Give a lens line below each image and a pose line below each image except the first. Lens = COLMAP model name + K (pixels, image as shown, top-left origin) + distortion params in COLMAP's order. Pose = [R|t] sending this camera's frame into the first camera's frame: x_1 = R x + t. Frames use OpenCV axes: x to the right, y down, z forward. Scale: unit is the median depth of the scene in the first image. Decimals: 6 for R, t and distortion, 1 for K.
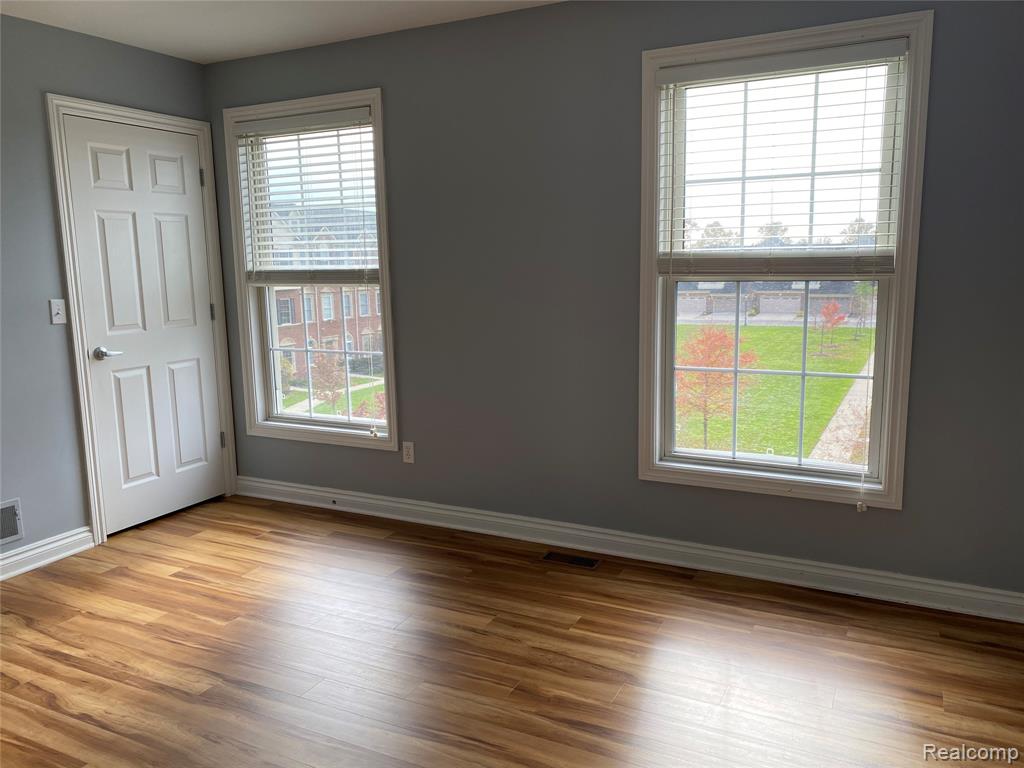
lens RADIAL K [[792.1, 0, 527.7], [0, 792.1, 378.3], [0, 0, 1]] dist [0.049106, -0.038052]
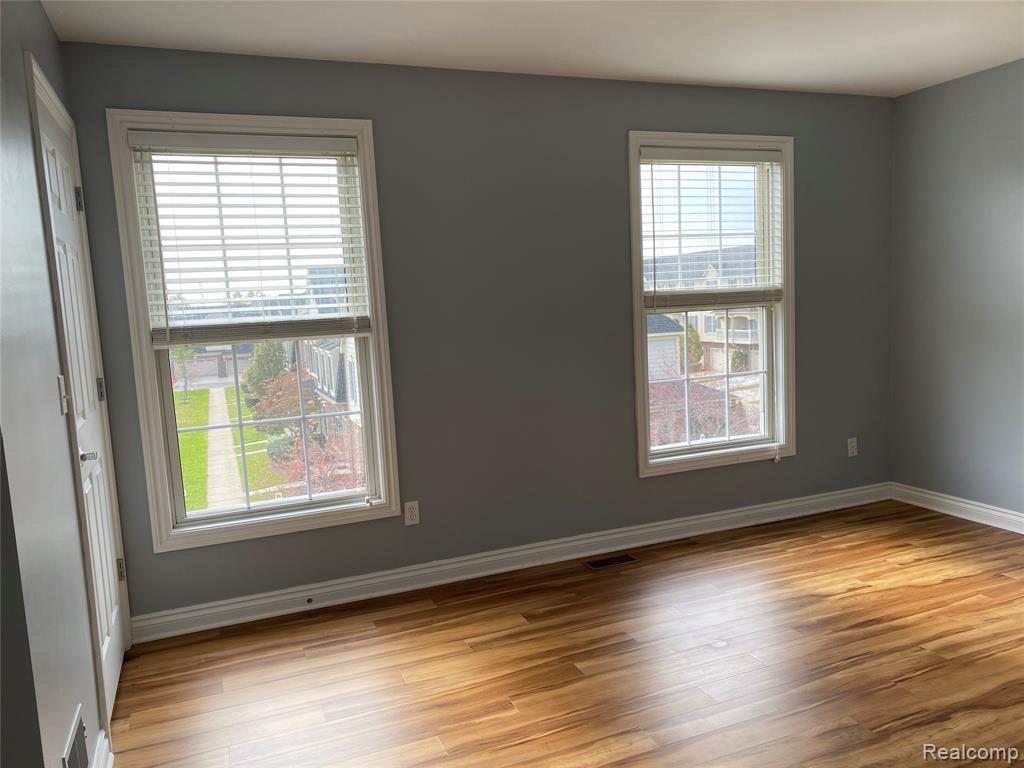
lens RADIAL K [[781.6, 0, 521.1], [0, 781.6, 388.2], [0, 0, 1]] dist [0.046445, -0.041298]
pose [[0.647565, -0.098799, 0.755578, -0.778982], [0.152891, 0.988241, -0.001812, -0.030269], [-0.746514, 0.116694, 0.655056, 0.309065]]
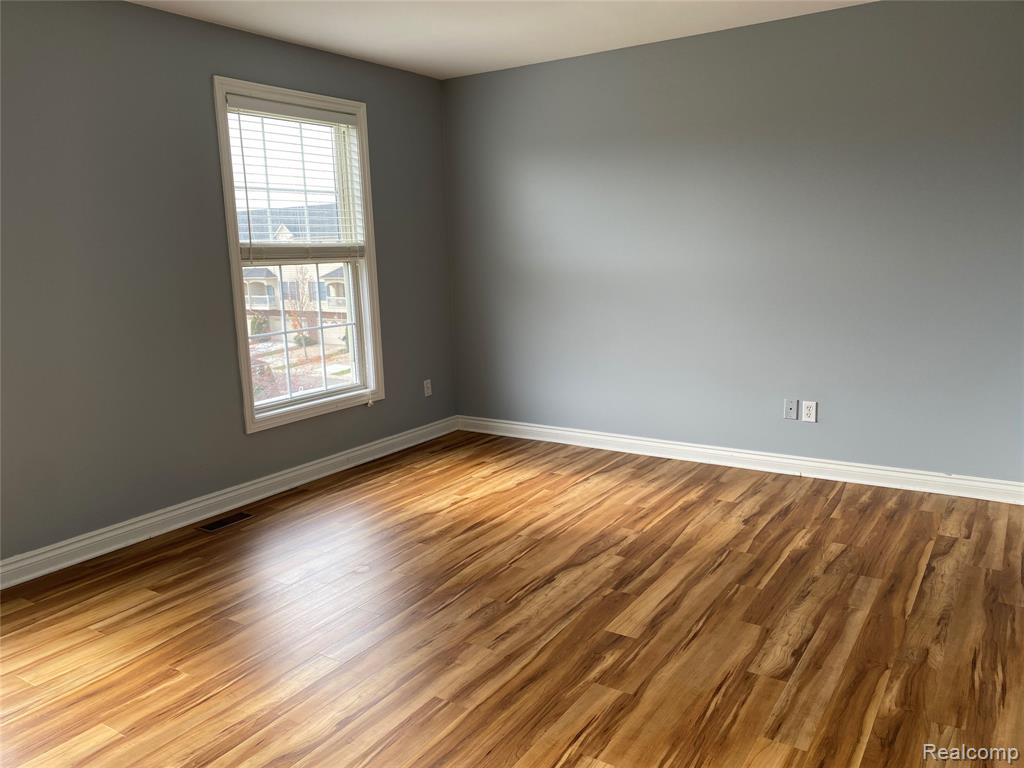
lens RADIAL K [[775.3, 0, 512.0], [0, 775.3, 384.0], [0, 0, 1]] dist [0.047058, -0.079143]
pose [[0.118185, -0.159876, 0.980037, -0.857998], [0.183803, 0.973421, 0.136631, -0.029862], [-0.975832, 0.163986, 0.144430, 0.391882]]
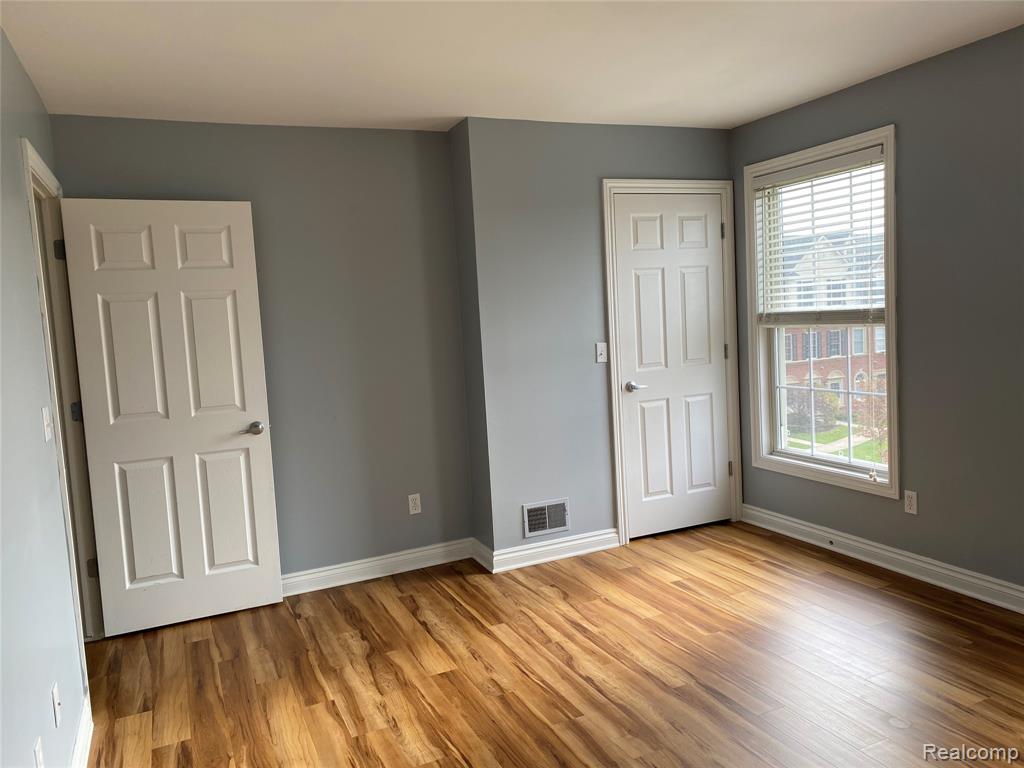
lens RADIAL K [[799.6, 0, 531.1], [0, 799.6, 383.2], [0, 0, 1]] dist [0.081991, -0.083888]
pose [[0.787273, 0.031747, -0.615787, 0.087271], [-0.051920, 0.998540, -0.014899, -0.010134], [0.614415, 0.043702, 0.787772, -0.041276]]
